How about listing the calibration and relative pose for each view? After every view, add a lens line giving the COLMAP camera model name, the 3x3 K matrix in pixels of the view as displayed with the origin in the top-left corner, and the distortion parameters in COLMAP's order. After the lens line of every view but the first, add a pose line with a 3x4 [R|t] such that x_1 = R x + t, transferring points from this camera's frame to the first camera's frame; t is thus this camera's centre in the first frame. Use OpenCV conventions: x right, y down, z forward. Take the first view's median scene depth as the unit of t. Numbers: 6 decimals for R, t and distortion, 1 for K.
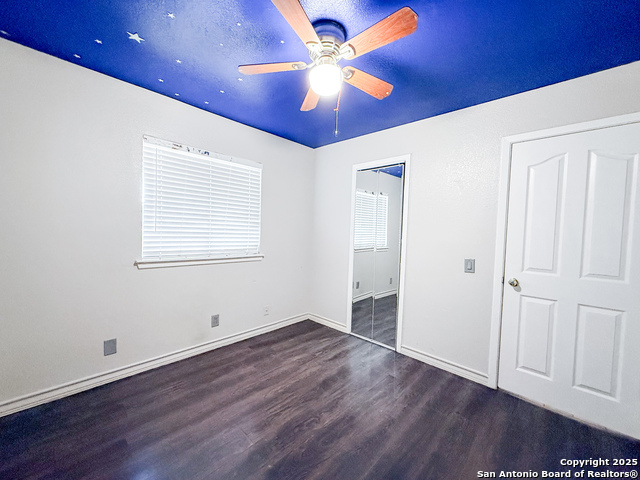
lens RADIAL K [[255.3, 0, 321.5], [0, 255.3, 236.3], [0, 0, 1]] dist [-0.001331, 0.000399]
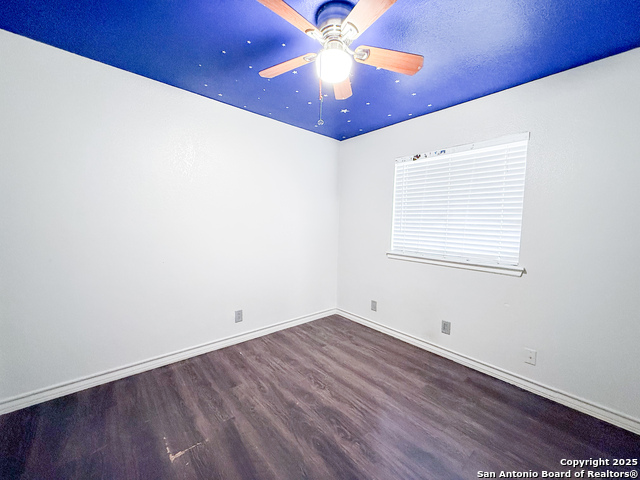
lens RADIAL K [[255.3, 0, 317.3], [0, 255.3, 238.3], [0, 0, 1]] dist [-0.001331, 0.000399]
pose [[-0.101963, 0.016684, -0.994648, 0.620488], [-0.058741, 0.998014, 0.022762, 0.012953], [0.993052, 0.060748, -0.100781, 0.681545]]
